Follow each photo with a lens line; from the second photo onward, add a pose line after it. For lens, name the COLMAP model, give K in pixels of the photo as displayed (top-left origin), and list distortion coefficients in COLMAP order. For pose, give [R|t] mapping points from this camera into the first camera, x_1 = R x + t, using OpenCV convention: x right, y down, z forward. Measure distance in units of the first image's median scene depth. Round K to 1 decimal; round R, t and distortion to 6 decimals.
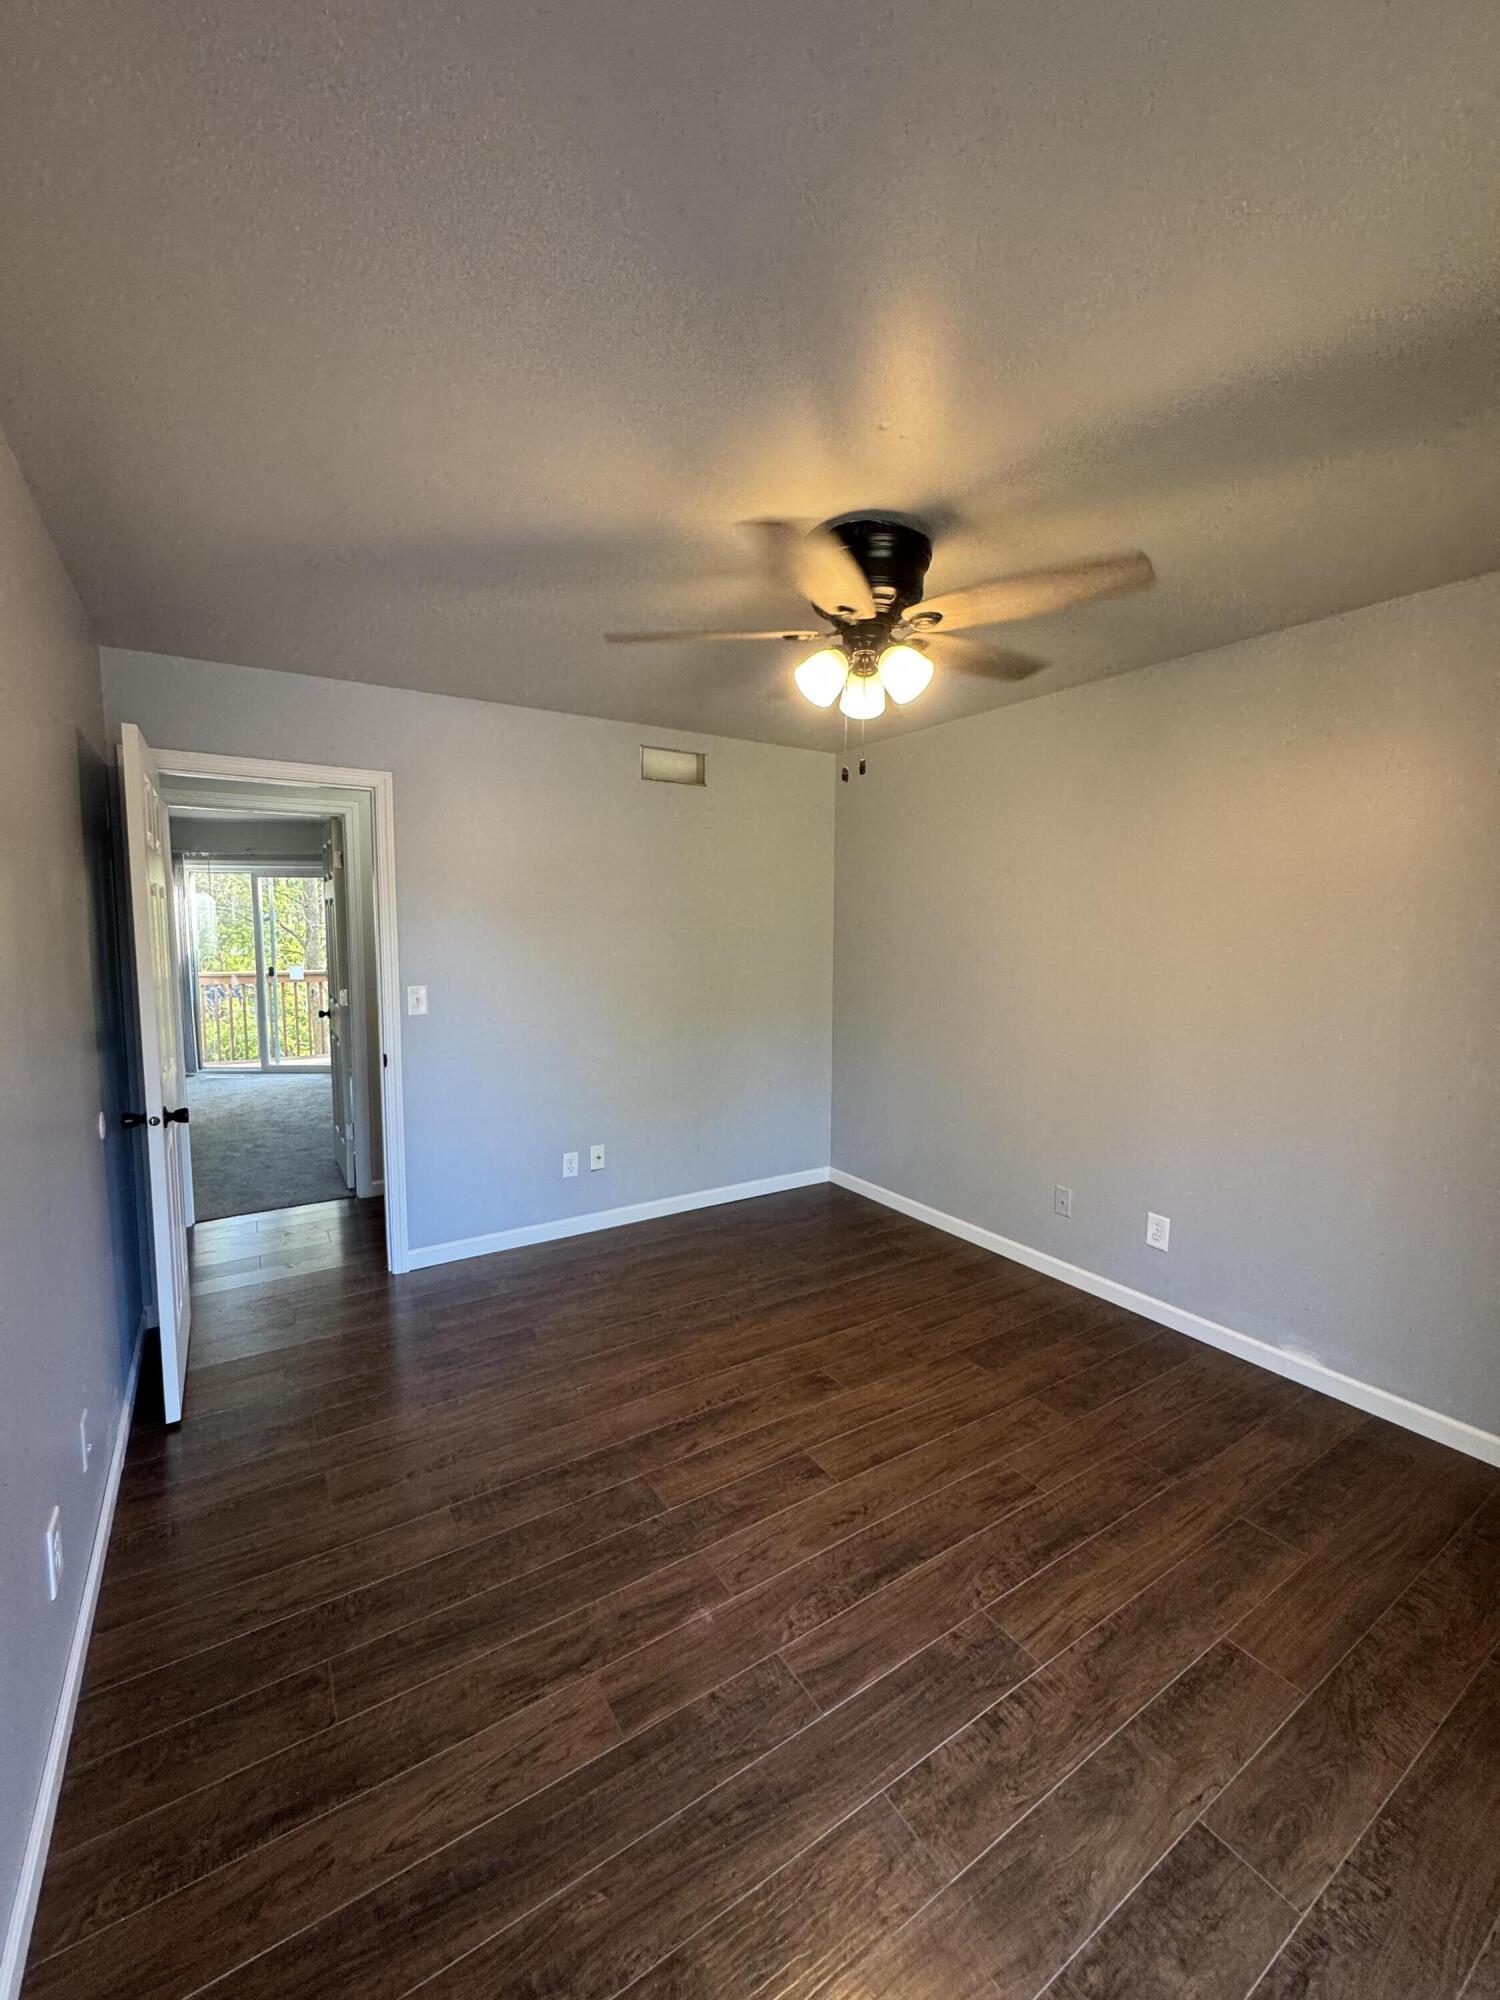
lens RADIAL K [[800.0, 0, 744.8], [0, 800.0, 993.9], [0, 0, 1]] dist [-0.001484, -0.000876]
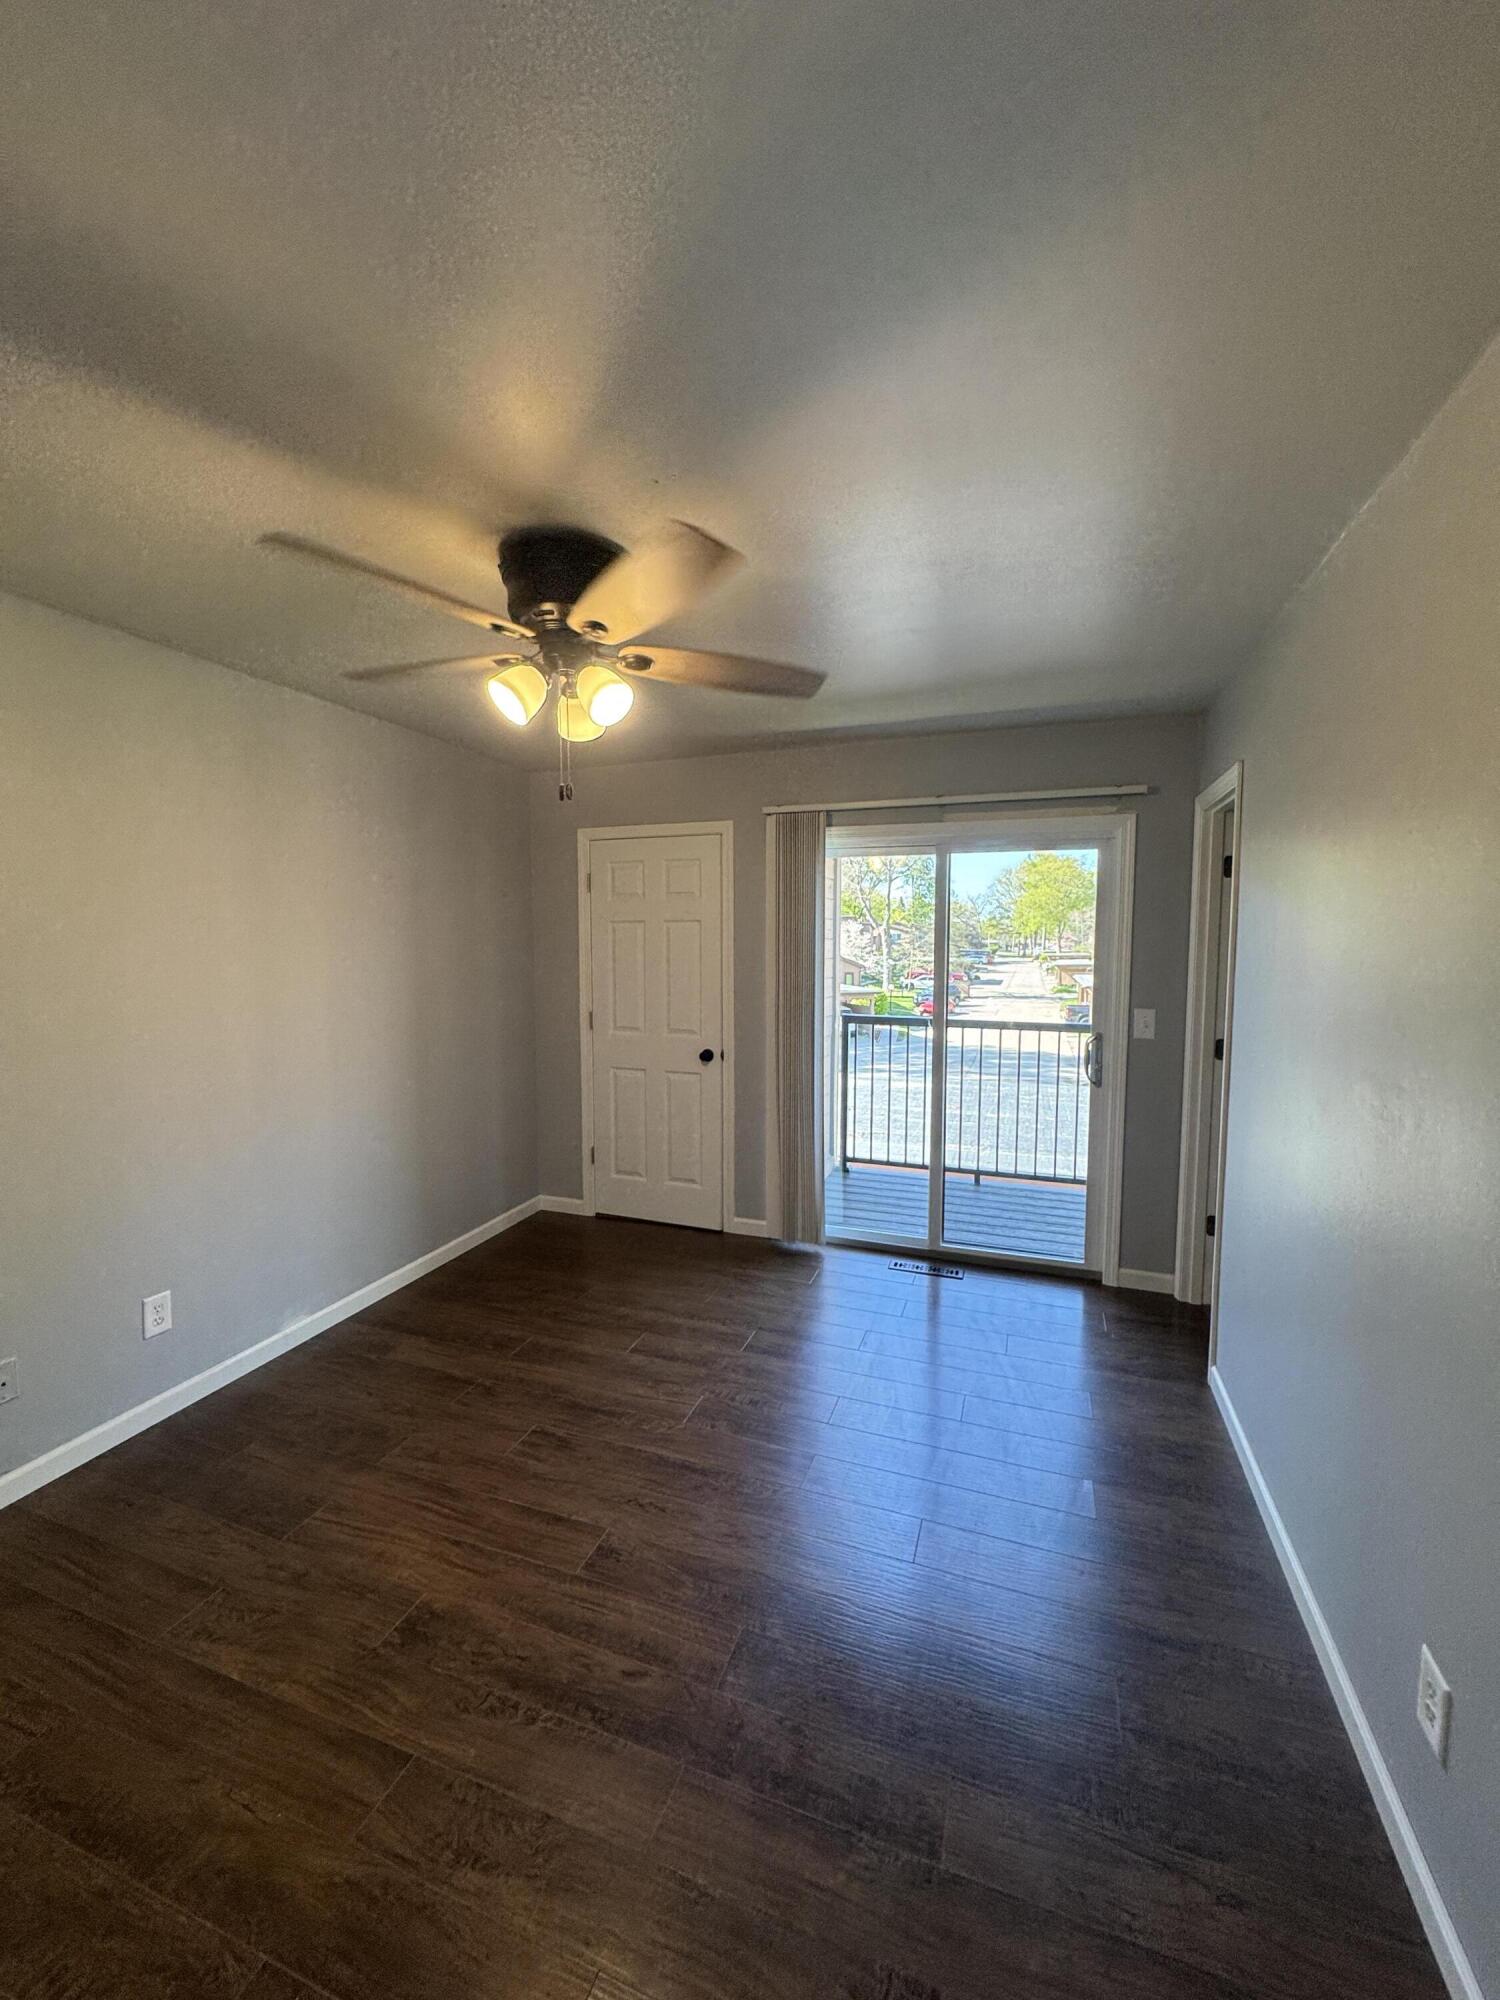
lens RADIAL K [[800.0, 0, 741.1], [0, 800.0, 1007.8], [0, 0, 1]] dist [-0.001484, -0.000876]
pose [[-0.607364, -0.075907, 0.790789, -0.624434], [0.062327, 0.987803, 0.142689, -0.130909], [-0.791975, 0.135951, -0.595225, 1.209854]]
